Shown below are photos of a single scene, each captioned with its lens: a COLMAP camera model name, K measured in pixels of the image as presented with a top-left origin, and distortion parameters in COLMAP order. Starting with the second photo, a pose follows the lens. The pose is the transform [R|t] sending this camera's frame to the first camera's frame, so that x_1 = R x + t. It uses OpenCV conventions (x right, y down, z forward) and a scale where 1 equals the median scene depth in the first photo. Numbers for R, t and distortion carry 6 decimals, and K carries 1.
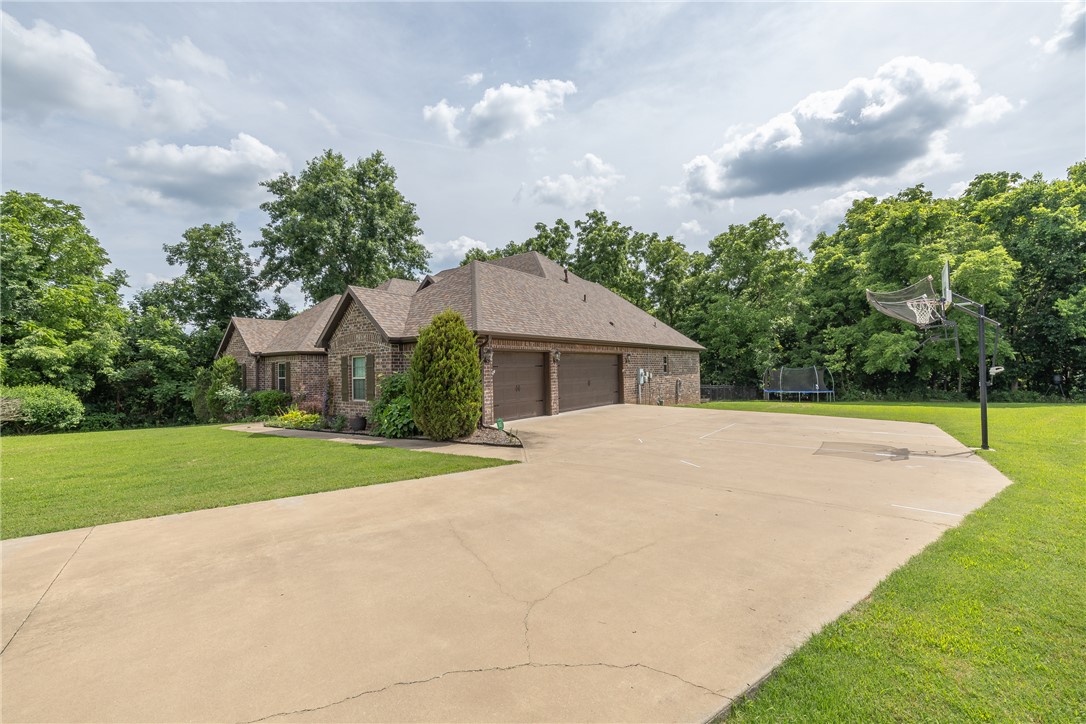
lens RADIAL K [[465.3, 0, 541.7], [0, 465.3, 362.5], [0, 0, 1]] dist [0.002070, 0.000101]
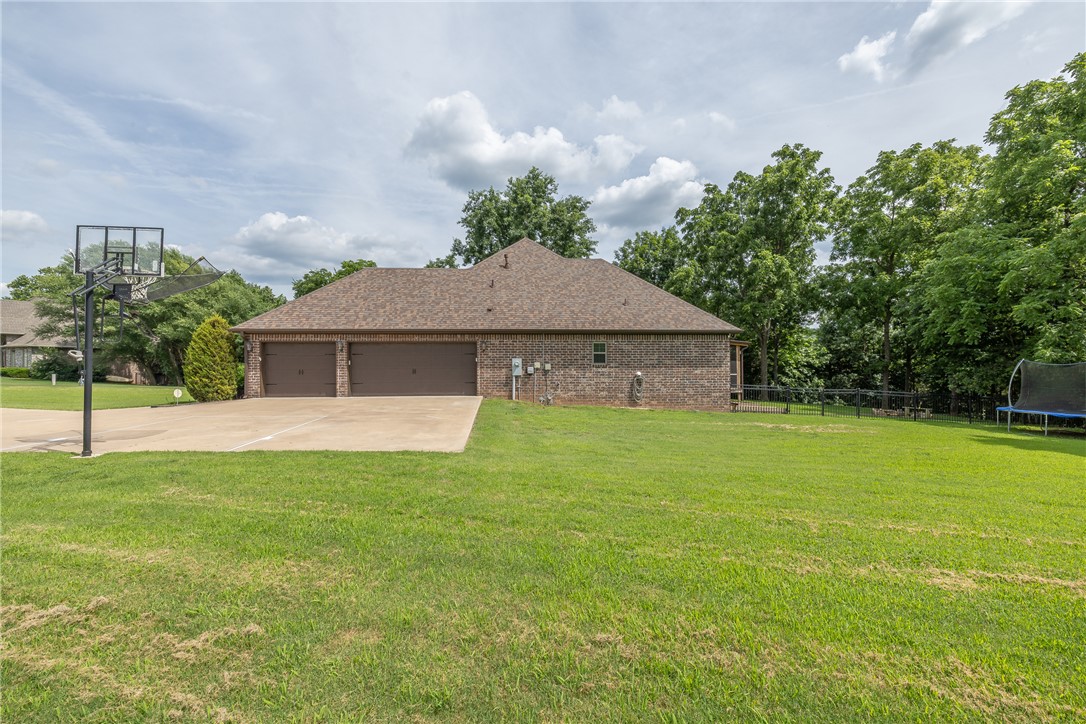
lens RADIAL K [[465.3, 0, 542.1], [0, 465.3, 360.4], [0, 0, 1]] dist [0.002070, 0.000101]
pose [[0.641338, 0.005423, -0.767239, 0.683941], [0.002050, 0.999959, 0.008781, 0.007267], [0.767255, -0.007205, 0.641301, 0.363669]]
